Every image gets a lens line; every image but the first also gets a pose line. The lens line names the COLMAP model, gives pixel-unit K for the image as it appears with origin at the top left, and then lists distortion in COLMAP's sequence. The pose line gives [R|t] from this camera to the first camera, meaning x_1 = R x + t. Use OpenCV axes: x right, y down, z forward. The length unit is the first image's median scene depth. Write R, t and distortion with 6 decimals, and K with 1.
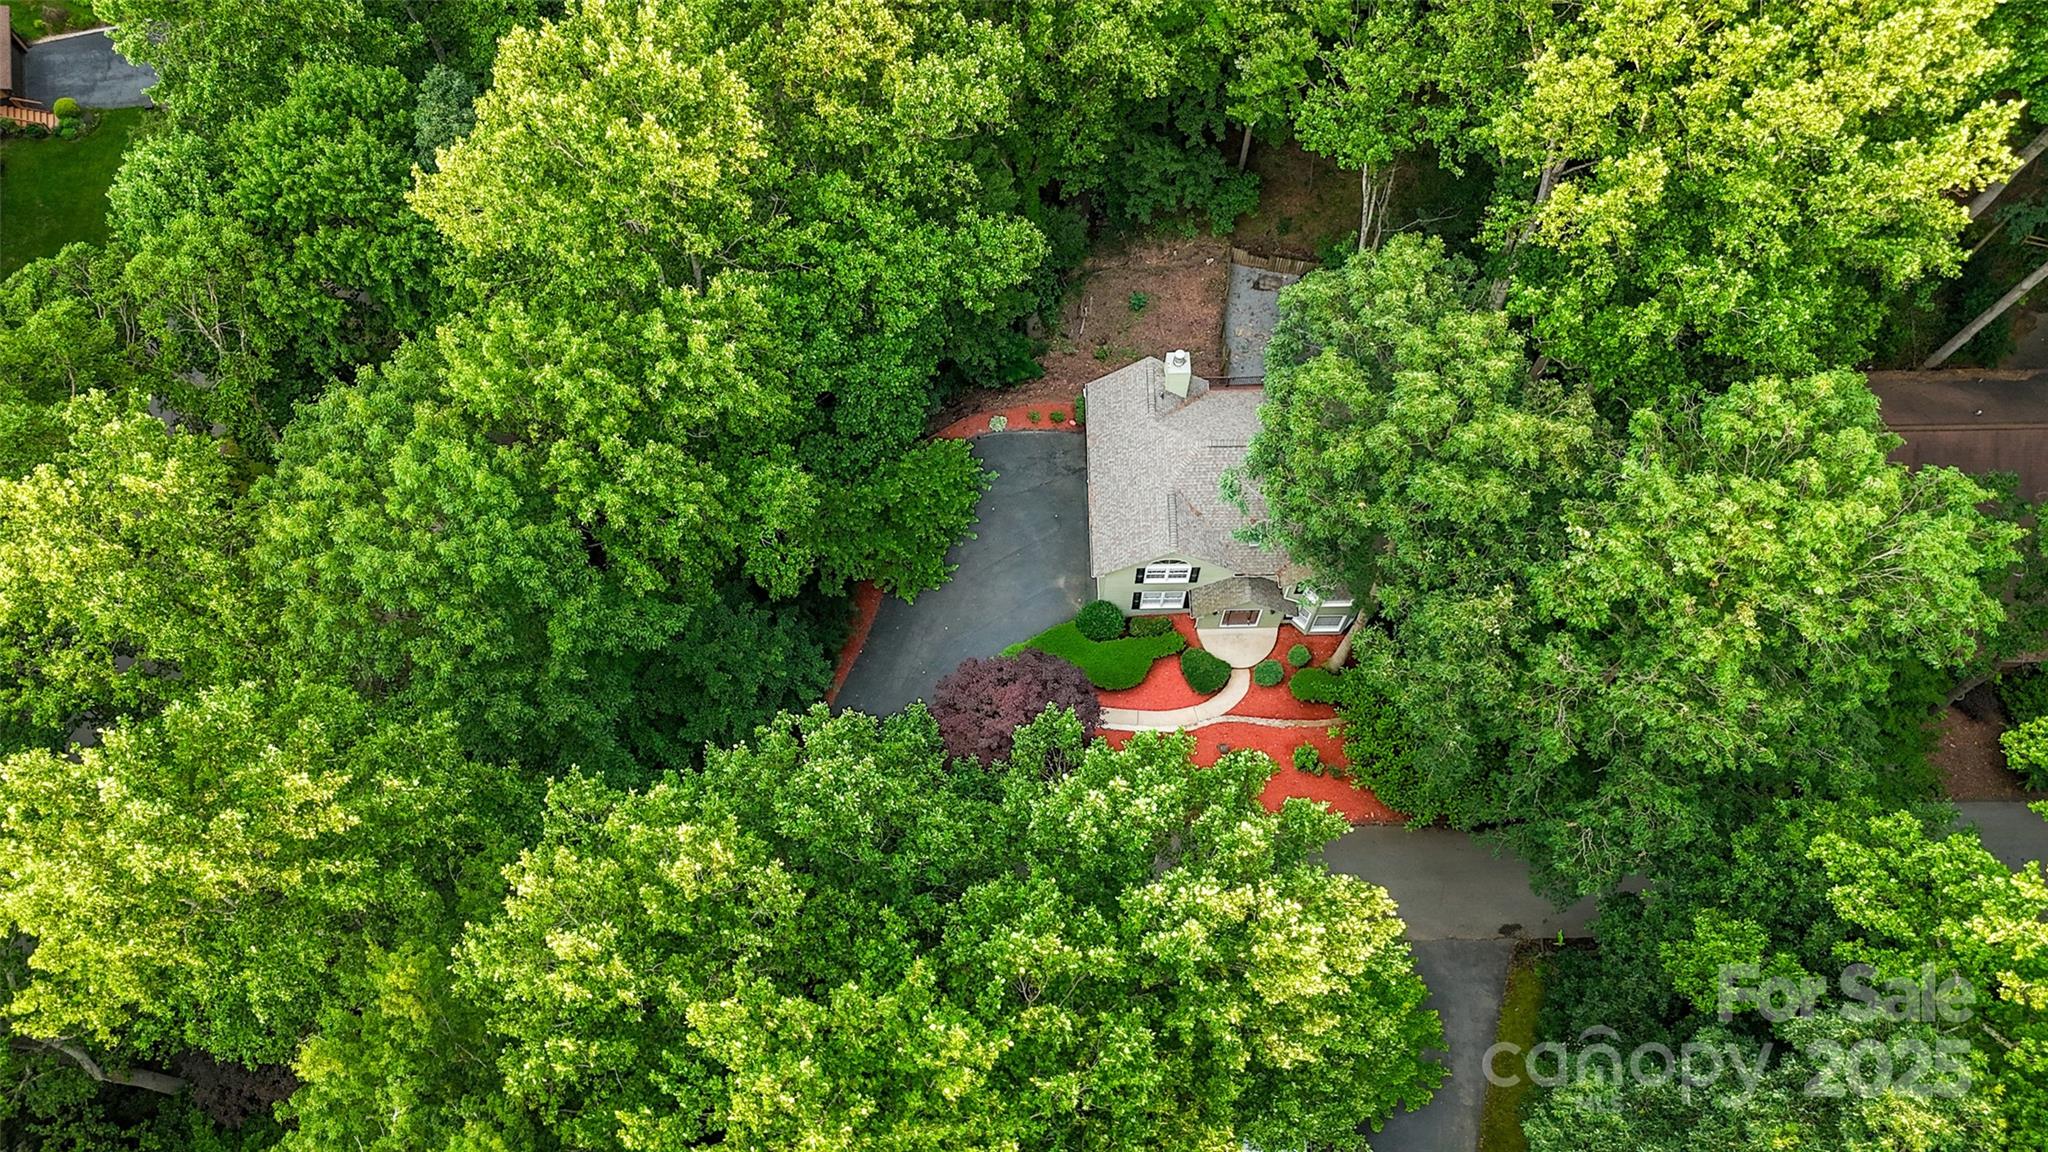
lens RADIAL K [[1418.4, 0, 1024.1], [0, 1418.4, 646.7], [0, 0, 1]] dist [0.101947, -0.113109]
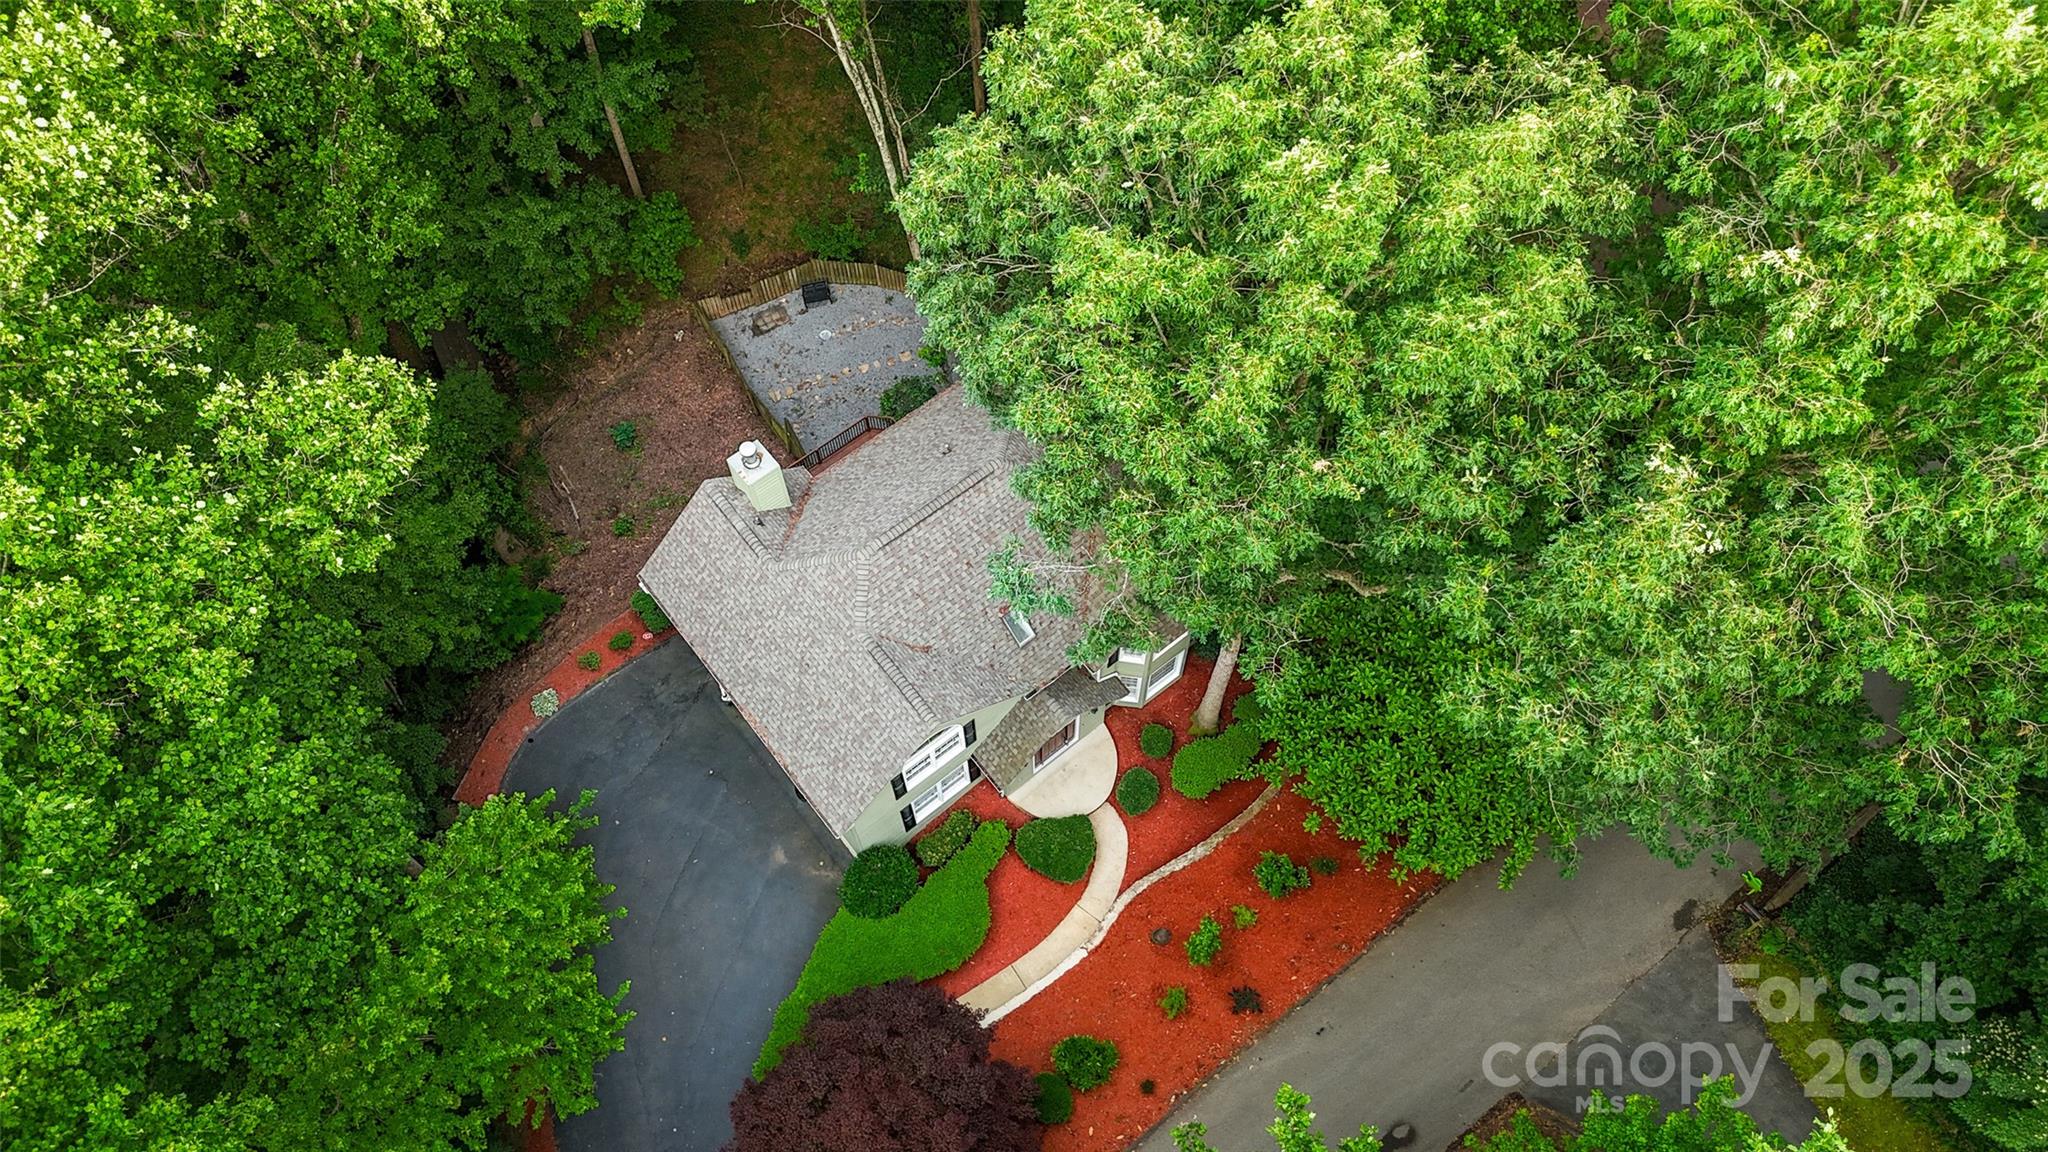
lens RADIAL K [[1418.4, 0, 1024.1], [0, 1418.4, 646.7], [0, 0, 1]] dist [0.101947, -0.113109]
pose [[0.794777, -0.551817, 0.252643, 0.004201], [0.567065, 0.823539, 0.014856, -0.079056], [-0.216259, 0.131458, 0.967445, 0.402148]]
